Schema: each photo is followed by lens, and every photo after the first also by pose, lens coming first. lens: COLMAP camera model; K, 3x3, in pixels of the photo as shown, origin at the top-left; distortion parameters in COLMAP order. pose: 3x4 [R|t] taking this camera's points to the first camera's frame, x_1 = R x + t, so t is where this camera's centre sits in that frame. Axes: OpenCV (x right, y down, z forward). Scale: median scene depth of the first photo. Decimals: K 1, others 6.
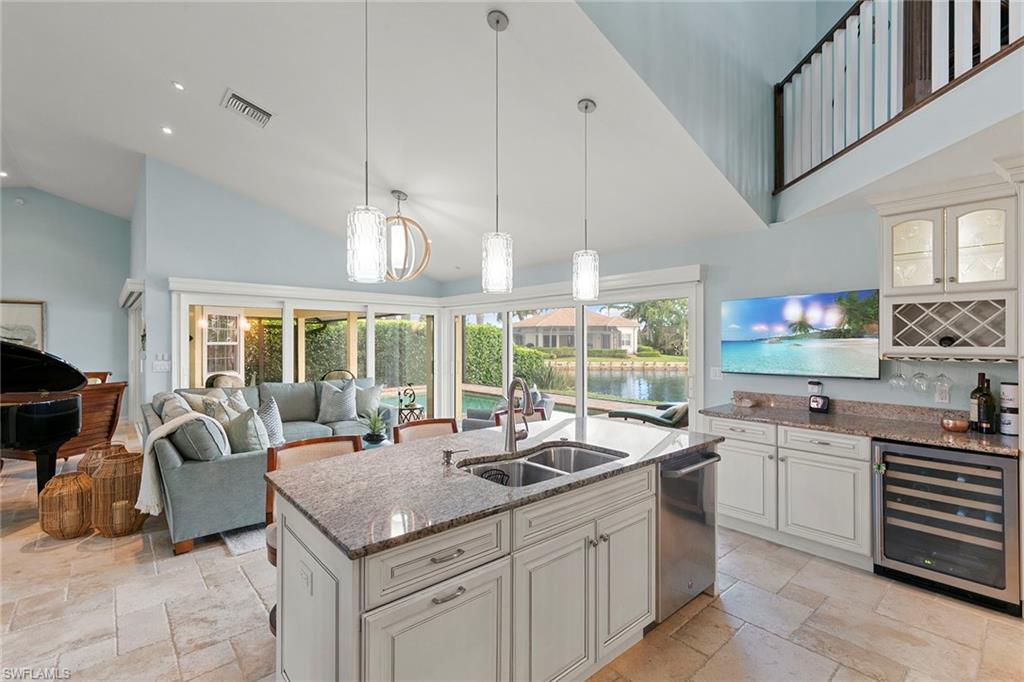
lens RADIAL K [[460.1, 0, 512.8], [0, 460.1, 340.9], [0, 0, 1]] dist [0.007590, 0.000383]
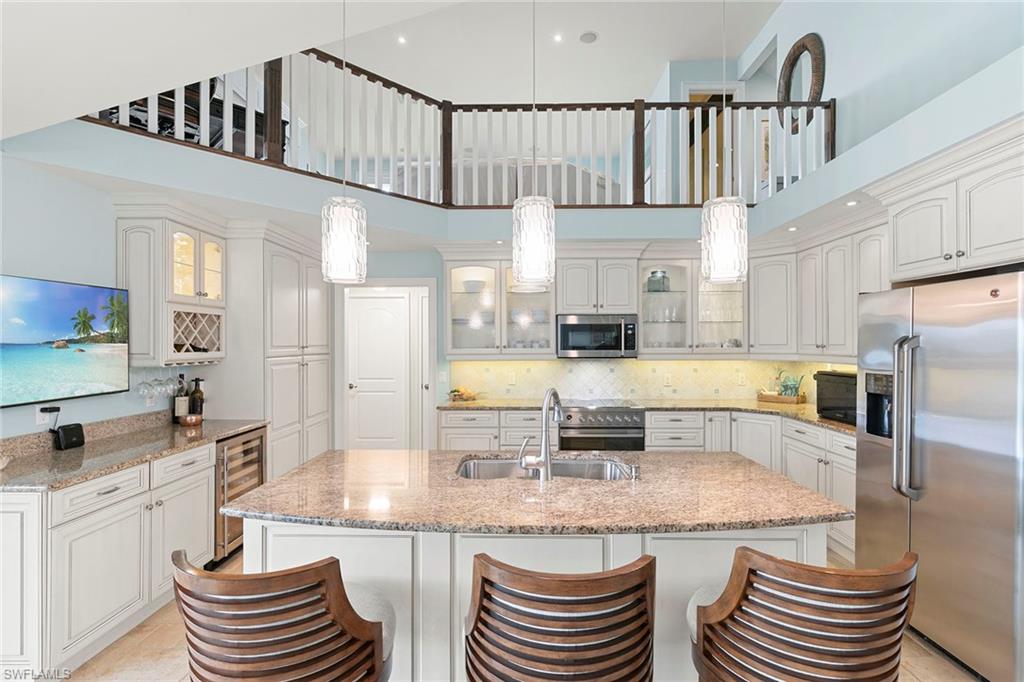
lens RADIAL K [[477.0, 0, 514.3], [0, 477.0, 342.5], [0, 0, 1]] dist [0.002391, -0.000216]
pose [[-0.738531, 0.001693, 0.674218, -0.161475], [0.003997, 0.999990, 0.001868, -0.003852], [-0.674208, 0.004075, -0.738530, 0.493758]]
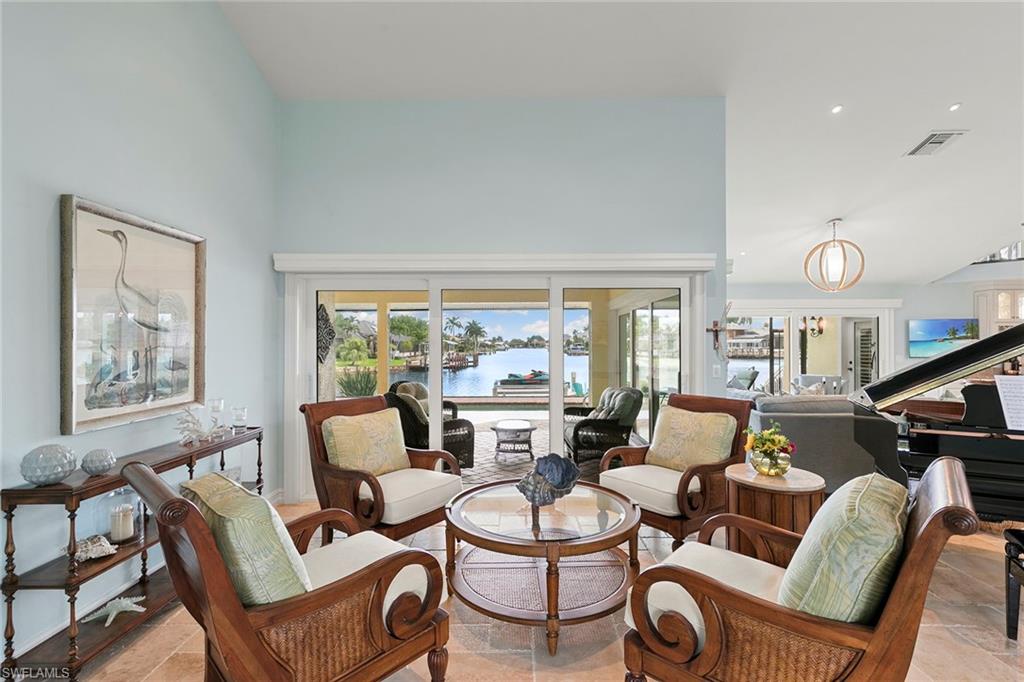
lens RADIAL K [[462.3, 0, 515.6], [0, 462.3, 344.6], [0, 0, 1]] dist [0.012322, 0.000116]
pose [[0.662148, 0.000098, 0.749373, -1.075510], [0.002300, 0.999995, -0.002163, 0.008395], [-0.749369, 0.003156, 0.662145, 0.497761]]
